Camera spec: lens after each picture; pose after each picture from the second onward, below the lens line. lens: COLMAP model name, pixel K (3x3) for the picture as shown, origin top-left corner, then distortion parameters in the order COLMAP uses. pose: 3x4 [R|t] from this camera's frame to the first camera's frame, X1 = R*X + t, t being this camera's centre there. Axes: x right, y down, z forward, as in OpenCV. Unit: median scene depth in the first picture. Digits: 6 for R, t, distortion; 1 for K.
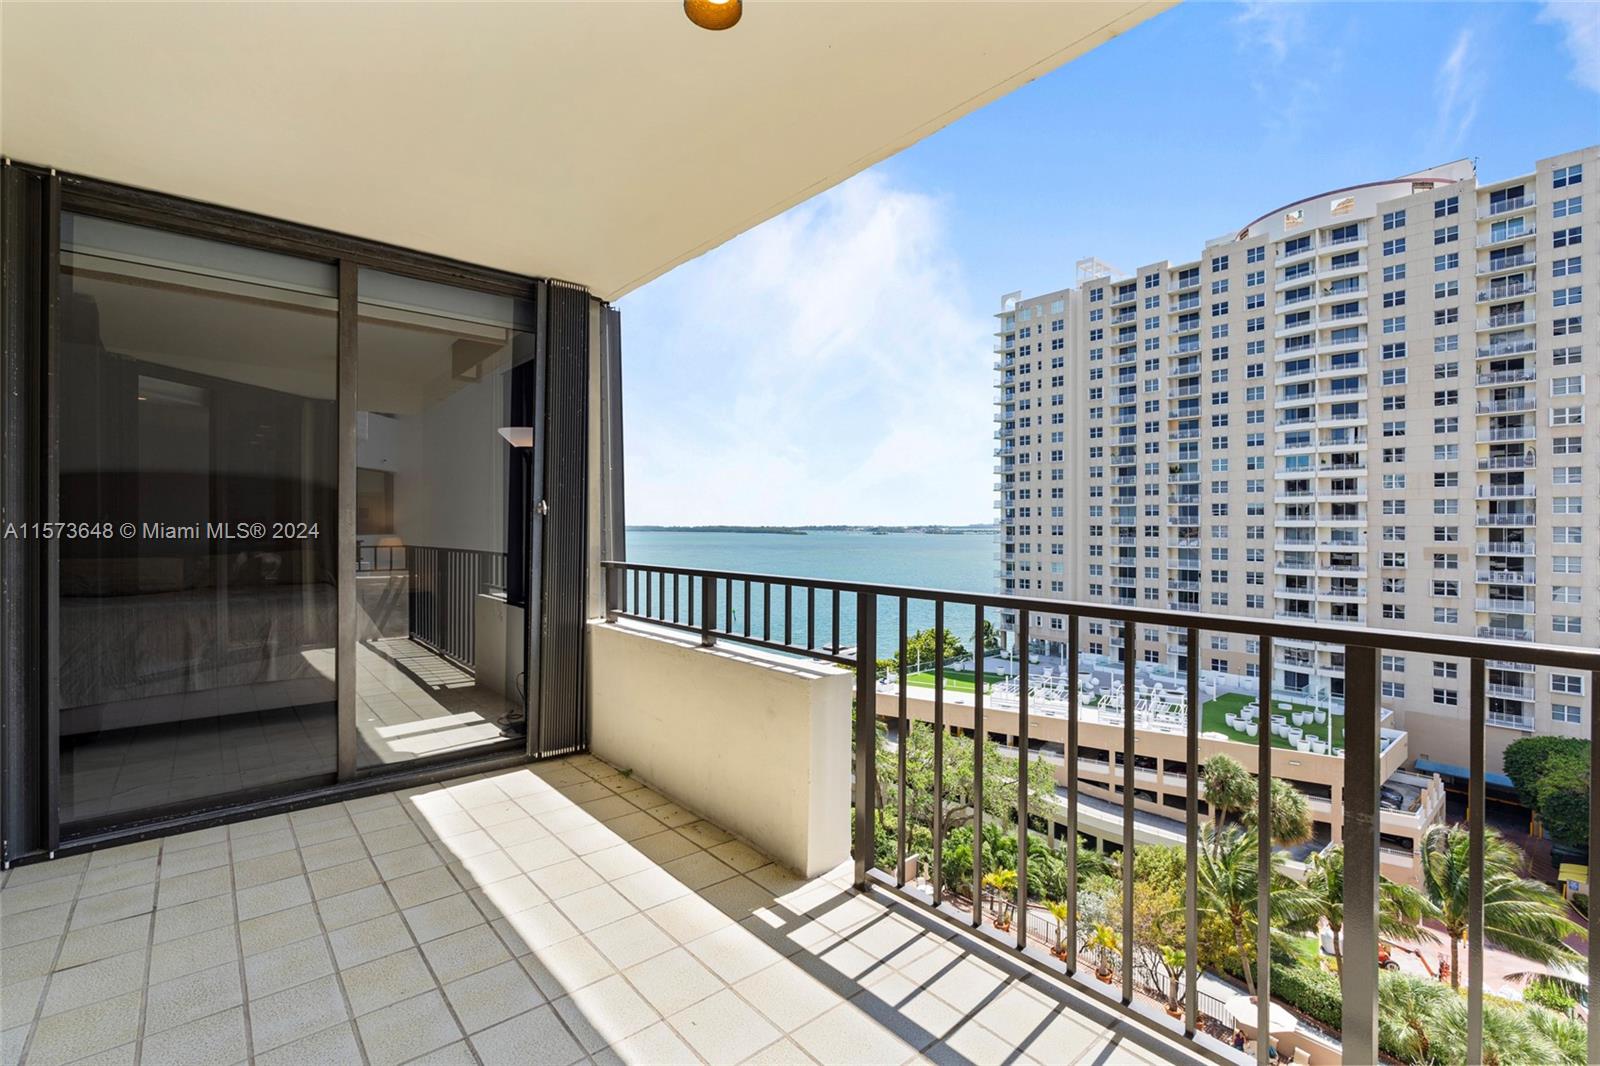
lens RADIAL K [[723.6, 0, 790.0], [0, 723.6, 526.2], [0, 0, 1]] dist [0.003332, 0.000122]
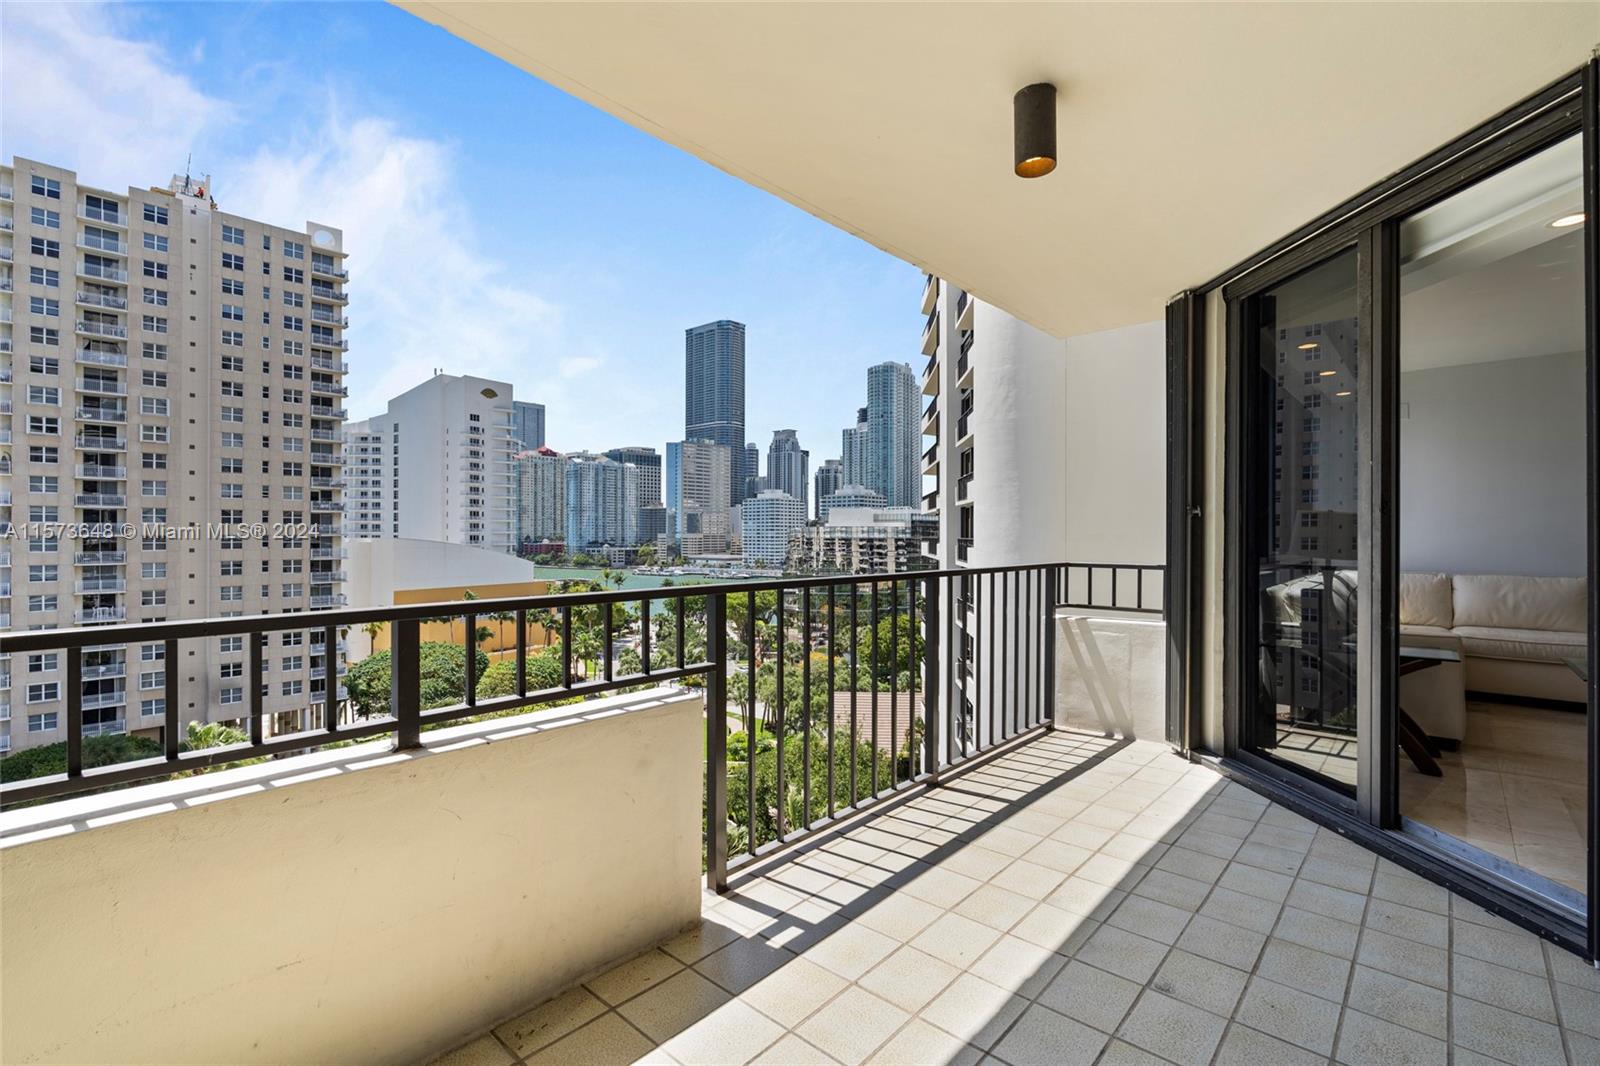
lens RADIAL K [[723.6, 0, 816.7], [0, 723.6, 534.8], [0, 0, 1]] dist [0.003332, 0.000122]
pose [[-0.153118, -0.003825, 0.988201, -0.839325], [0.005452, 0.999974, 0.004715, 0.006689], [-0.988193, 0.006110, -0.153093, 0.950246]]
